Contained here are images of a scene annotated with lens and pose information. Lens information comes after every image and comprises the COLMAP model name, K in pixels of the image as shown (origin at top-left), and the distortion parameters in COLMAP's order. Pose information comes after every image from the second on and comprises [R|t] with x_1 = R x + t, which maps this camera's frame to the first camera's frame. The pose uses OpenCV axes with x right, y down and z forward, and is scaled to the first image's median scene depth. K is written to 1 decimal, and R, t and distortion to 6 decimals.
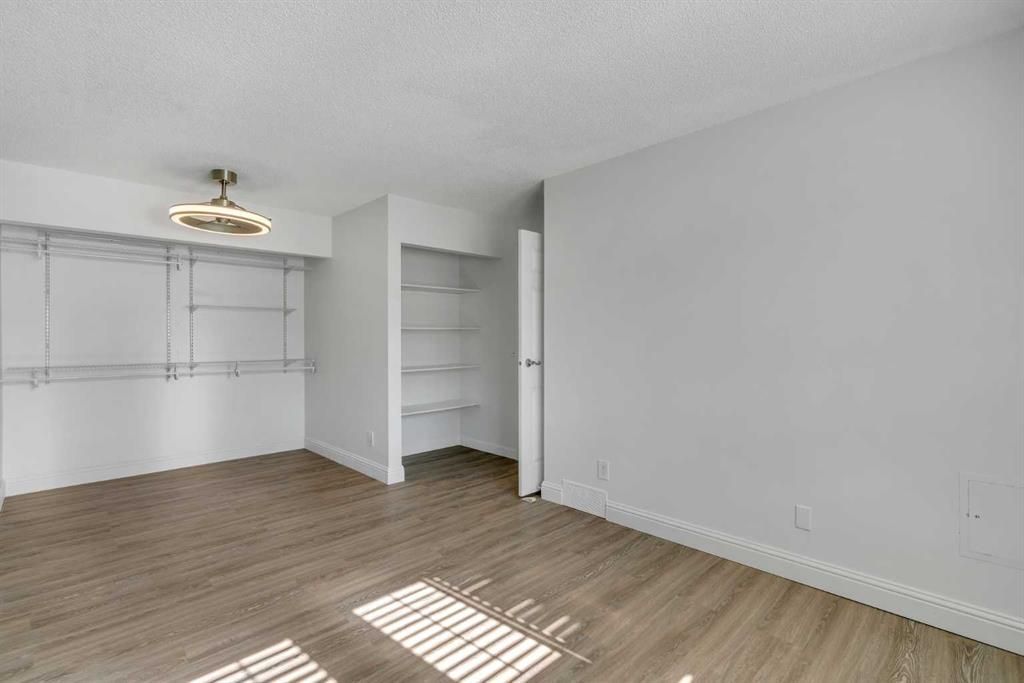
lens RADIAL K [[464.0, 0, 507.4], [0, 464.0, 339.1], [0, 0, 1]] dist [0.002423, 0.001033]
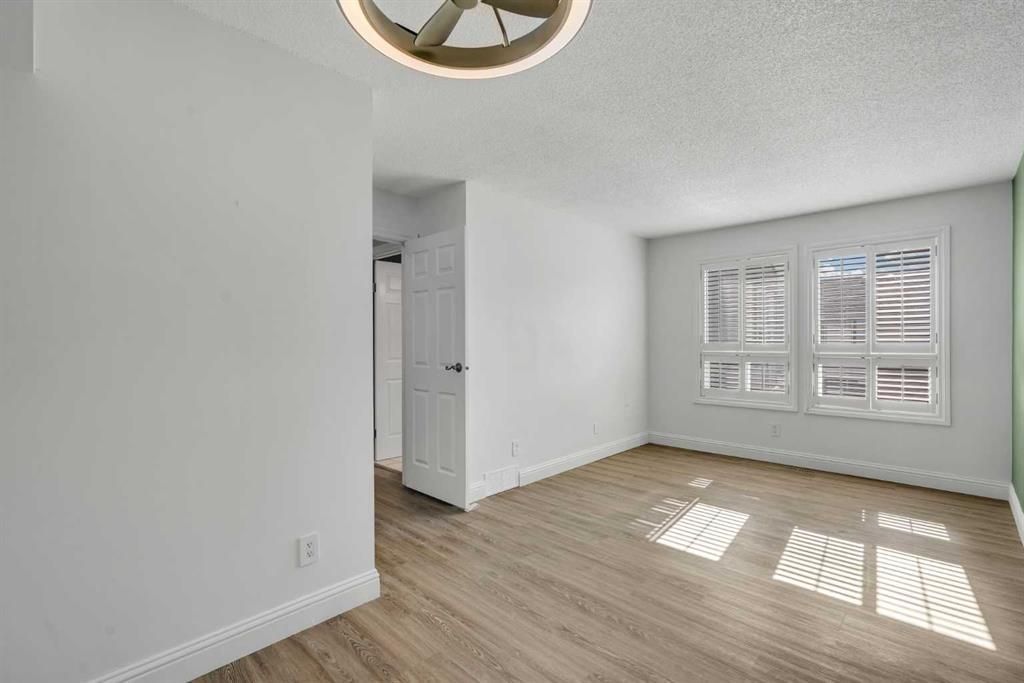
lens RADIAL K [[464.0, 0, 507.4], [0, 464.0, 343.2], [0, 0, 1]] dist [0.002423, 0.001033]
pose [[-0.038763, 0.004367, 0.999239, -1.232936], [0.005329, 0.999977, -0.004164, 0.008843], [-0.999234, 0.005163, -0.038785, 1.280213]]
